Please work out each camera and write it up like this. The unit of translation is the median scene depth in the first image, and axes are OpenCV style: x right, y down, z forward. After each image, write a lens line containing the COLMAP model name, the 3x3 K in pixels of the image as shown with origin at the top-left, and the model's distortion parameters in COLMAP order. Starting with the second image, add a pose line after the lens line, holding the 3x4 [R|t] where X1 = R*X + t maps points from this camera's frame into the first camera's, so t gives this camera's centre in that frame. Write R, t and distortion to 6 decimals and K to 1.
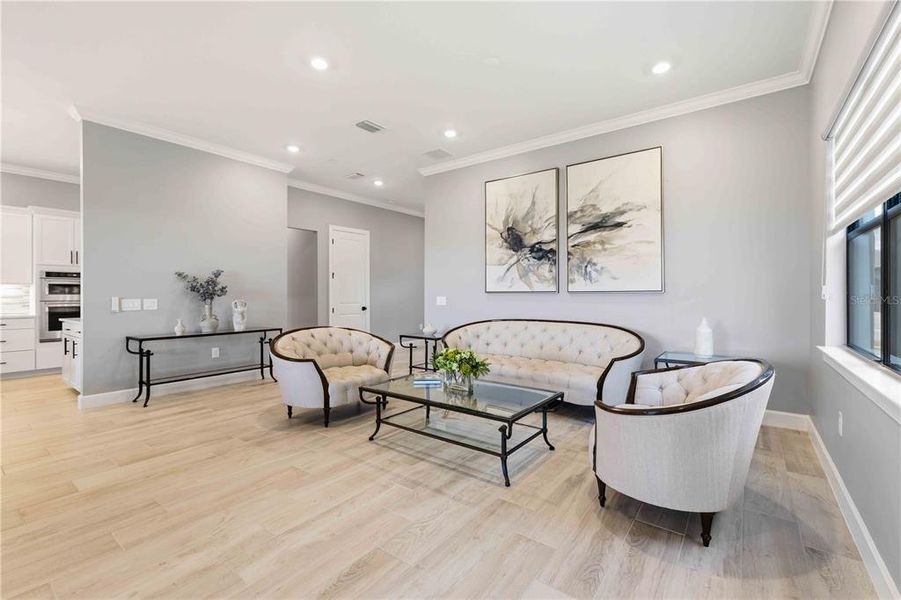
lens RADIAL K [[393.6, 0, 451.2], [0, 393.6, 294.8], [0, 0, 1]] dist [-0.001276, 0.002488]
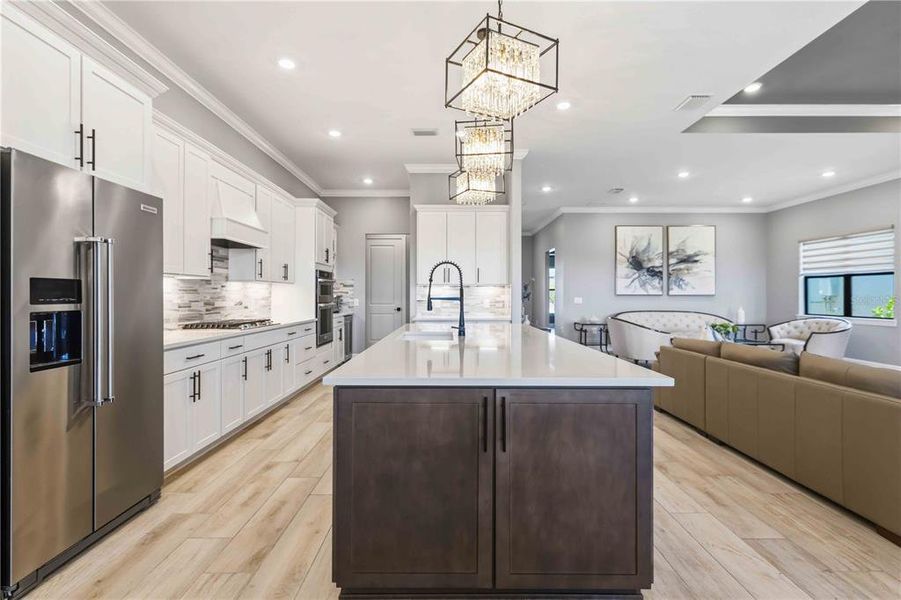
lens RADIAL K [[431.1, 0, 449.5], [0, 431.1, 293.8], [0, 0, 1]] dist [0.004625, 0.000252]
pose [[0.798025, 0.004601, 0.602606, -1.686684], [-0.002127, 0.999986, -0.004819, -0.001079], [-0.602620, 0.002564, 0.798024, 0.016221]]
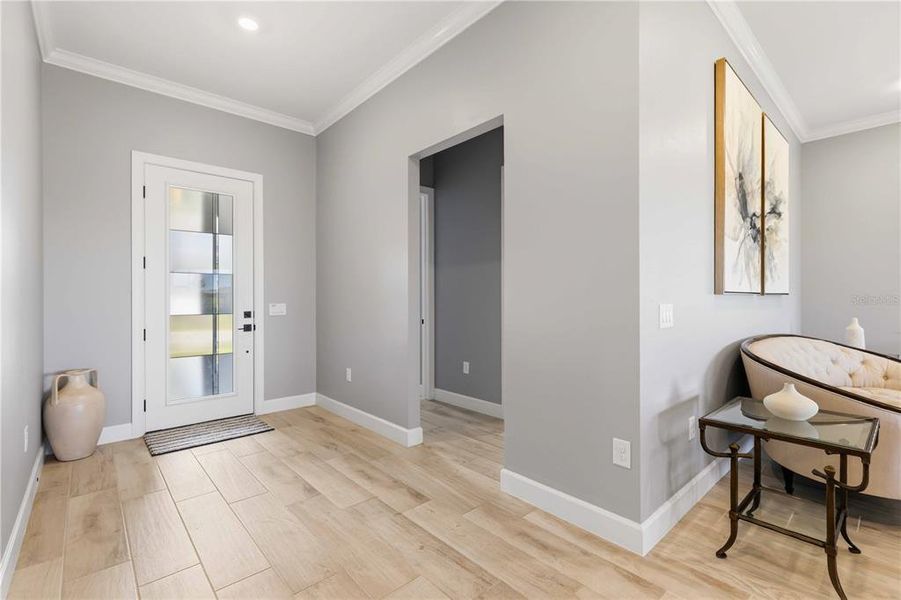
lens RADIAL K [[393.6, 0, 435.1], [0, 393.6, 295.8], [0, 0, 1]] dist [-0.001276, 0.002488]
pose [[0.193582, 0.003068, 0.981079, -0.496022], [0.001910, 0.999992, -0.003504, -0.002181], [-0.981082, 0.002552, 0.193574, 1.406434]]
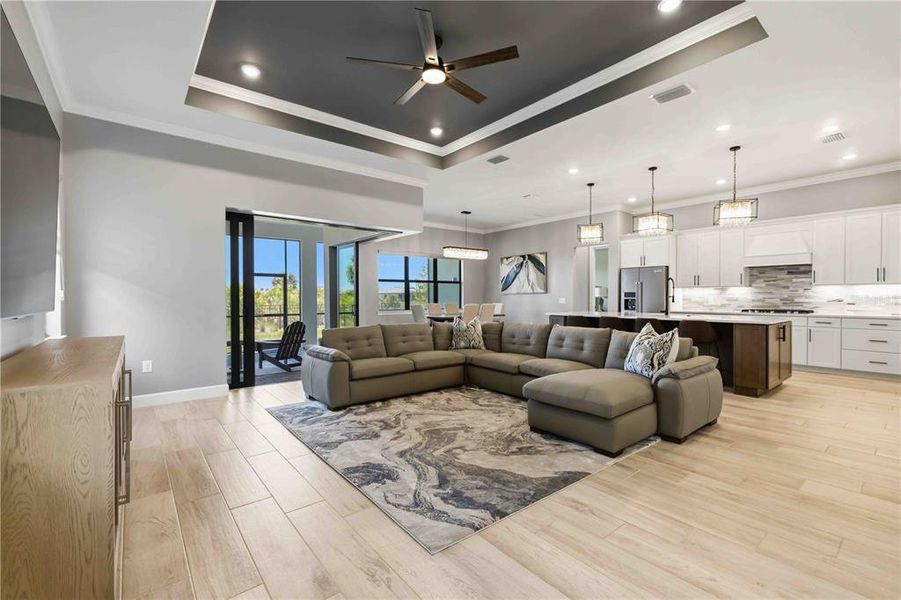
lens RADIAL K [[393.6, 0, 448.5], [0, 393.6, 301.3], [0, 0, 1]] dist [-0.001276, 0.002488]
pose [[-0.240530, 0.013304, -0.970550, 0.123855], [0.003112, 0.999911, 0.012935, -0.000885], [0.970637, 0.000091, -0.240550, 0.183725]]
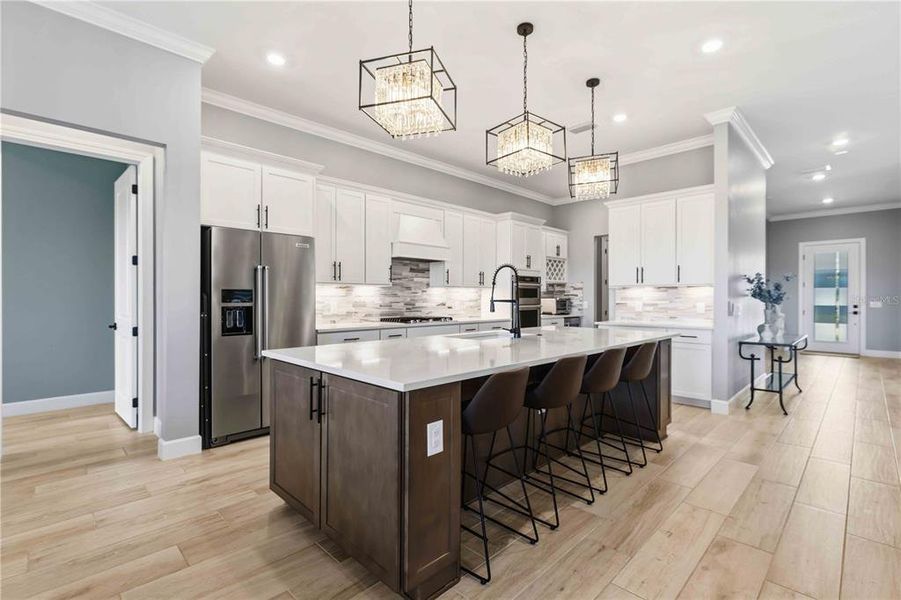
lens RADIAL K [[417.6, 0, 447.1], [0, 417.6, 298.6], [0, 0, 1]] dist [0.005370, -0.001290]
pose [[0.989695, 0.001240, -0.143184, -1.271669], [-0.001065, 0.999999, 0.001295, -0.001345], [0.143185, -0.001129, 0.989695, -0.124006]]
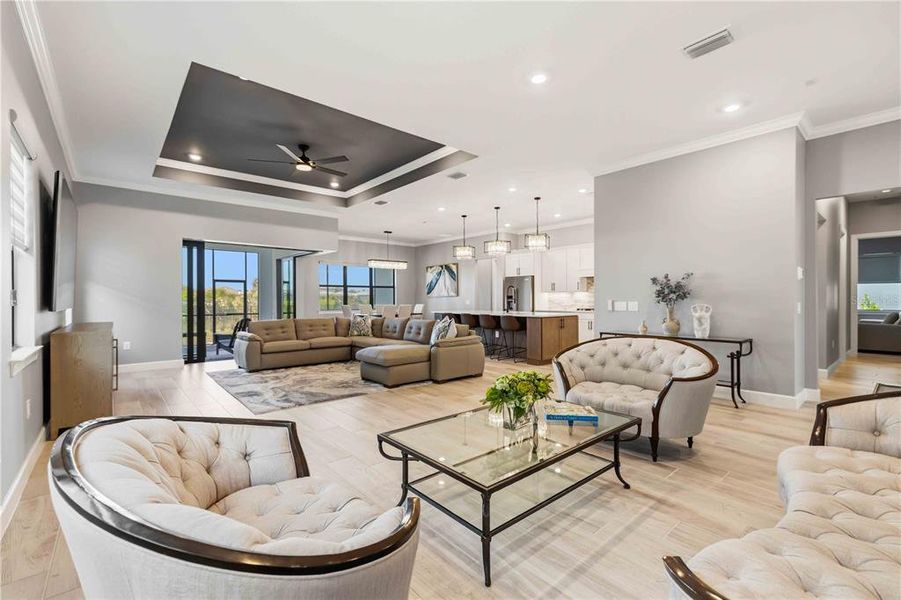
lens RADIAL K [[393.6, 0, 449.5], [0, 393.6, 299.0], [0, 0, 1]] dist [-0.001276, 0.002488]
pose [[-0.210437, 0.002632, -0.977604, 0.510672], [0.003120, 0.999993, 0.002020, -0.002198], [0.977602, -0.002625, -0.210444, 0.673196]]
